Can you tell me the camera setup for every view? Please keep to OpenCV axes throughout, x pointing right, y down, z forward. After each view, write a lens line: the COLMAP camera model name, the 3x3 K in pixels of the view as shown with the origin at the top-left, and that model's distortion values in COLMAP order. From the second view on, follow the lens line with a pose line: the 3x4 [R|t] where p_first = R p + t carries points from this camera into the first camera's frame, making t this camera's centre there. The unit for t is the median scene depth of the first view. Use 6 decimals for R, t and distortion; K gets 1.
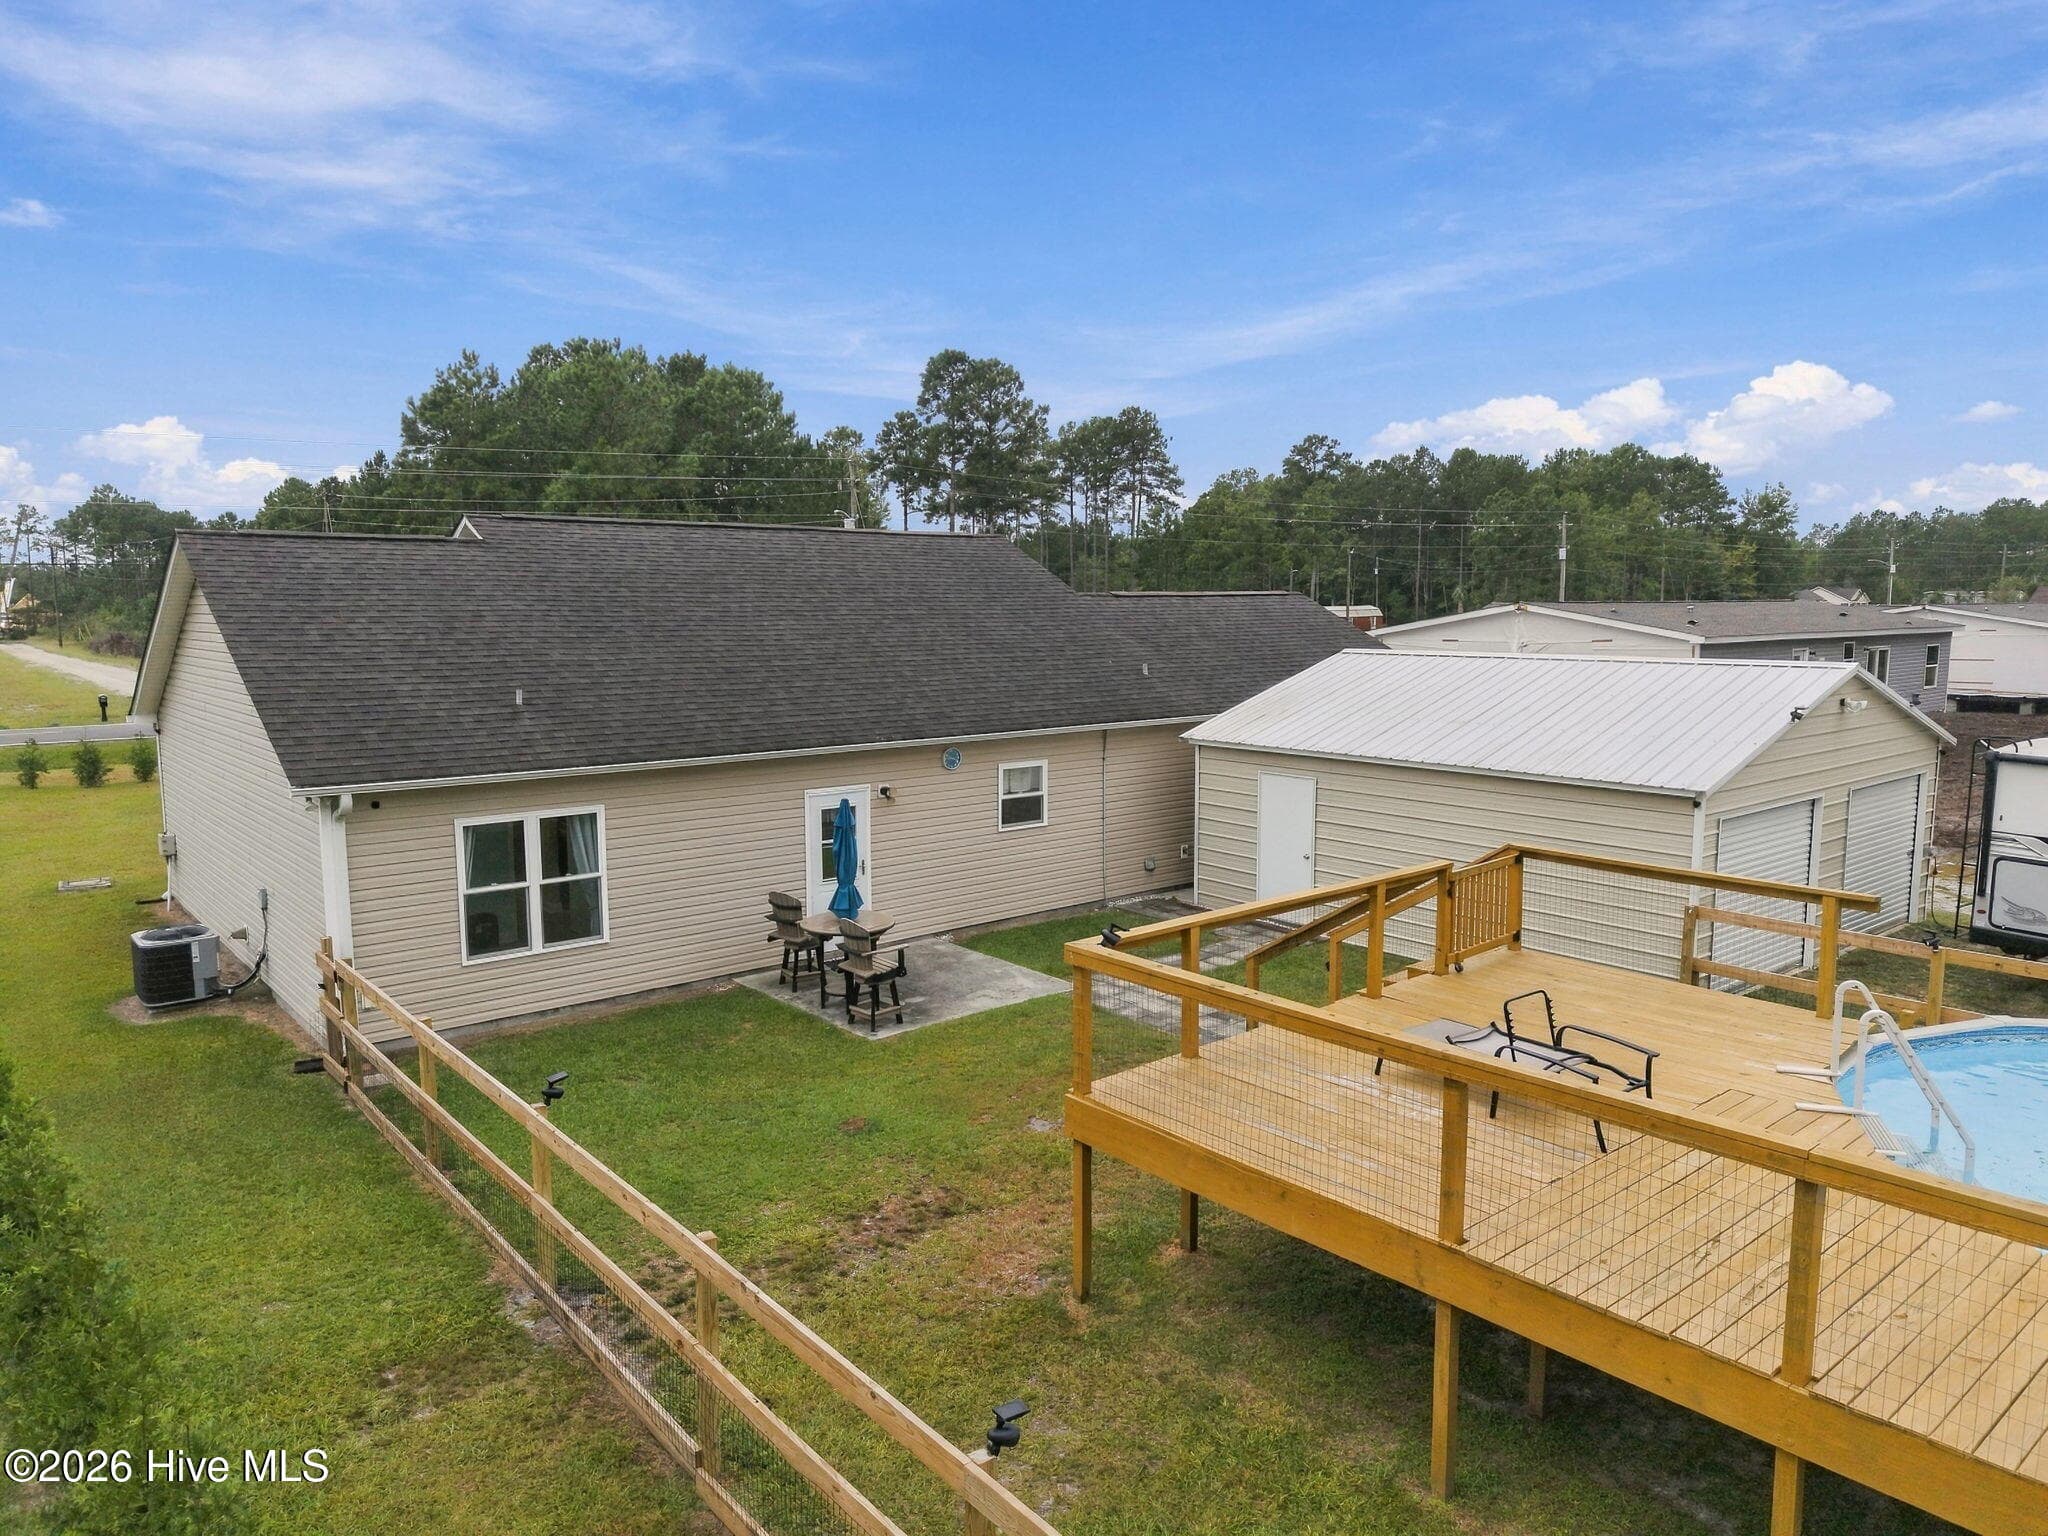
lens RADIAL K [[1357.6, 0, 1024.0], [0, 1357.6, 768.0], [0, 0, 1]] dist [0.052890, -0.081914]
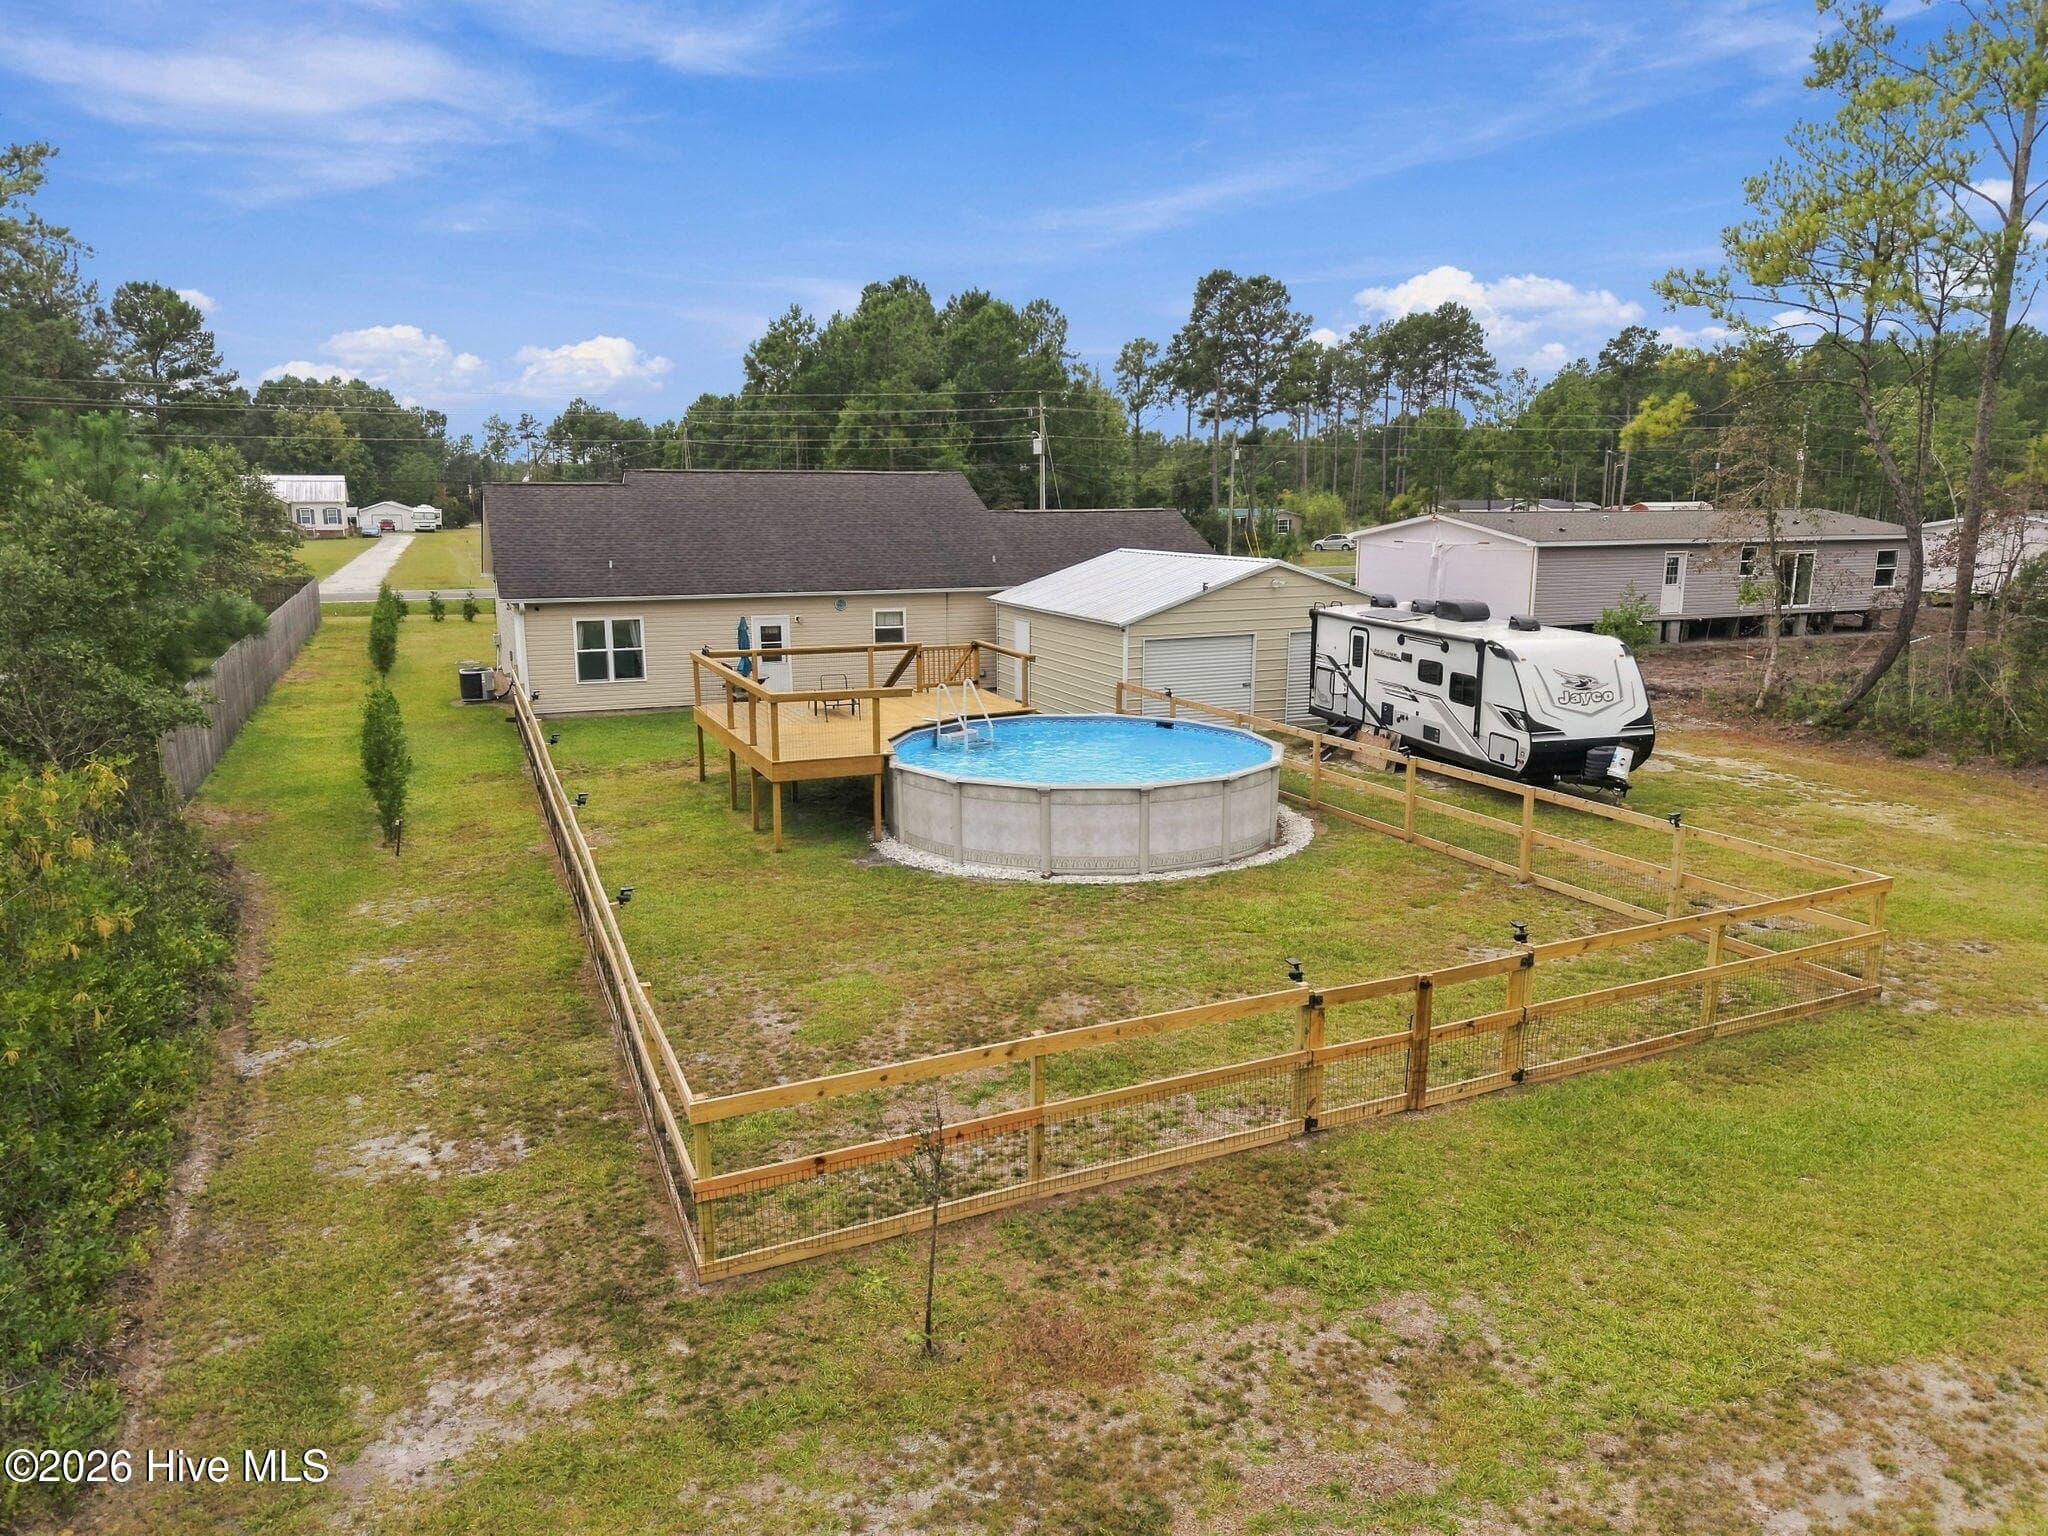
lens RADIAL K [[1357.6, 0, 1024.0], [0, 1357.6, 768.0], [0, 0, 1]] dist [0.052890, -0.081914]
pose [[0.955282, 0.061352, -0.289260, 0.686381], [-0.038155, 0.995636, 0.085166, 0.045884], [0.293223, -0.070320, 0.953454, -0.674181]]
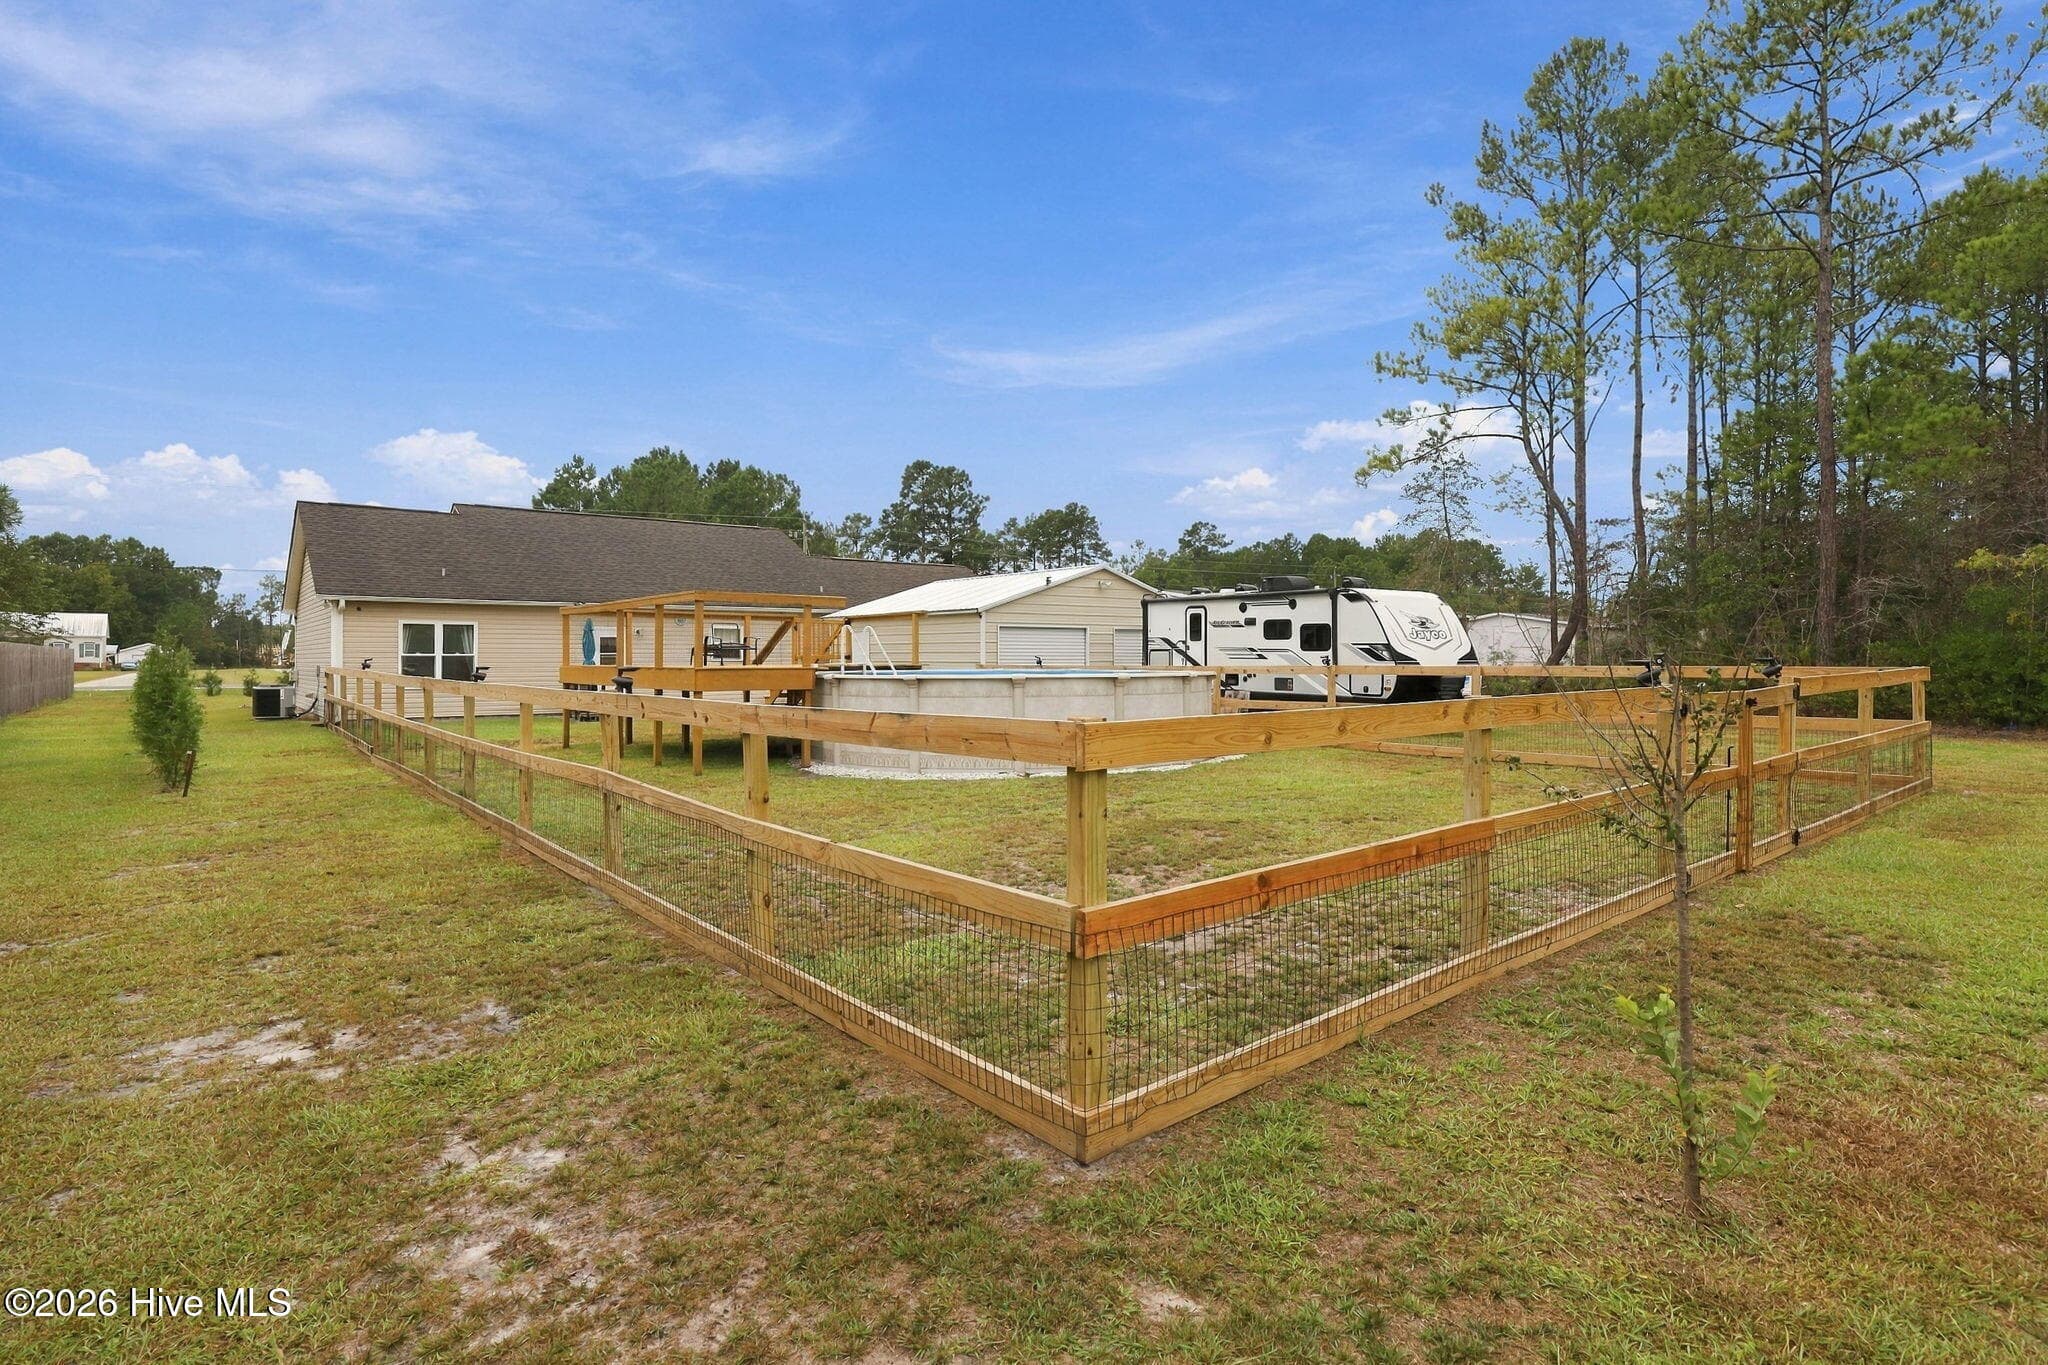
lens RADIAL K [[1042.5, 0, 1029.9], [0, 1042.5, 652.7], [0, 0, 1]] dist [0.000954, 0.000241]
pose [[0.999689, 0.002211, -0.024845, 0.448621], [-0.005363, 0.991817, -0.127555, 0.211501], [0.024360, 0.127648, 0.991520, -0.436547]]
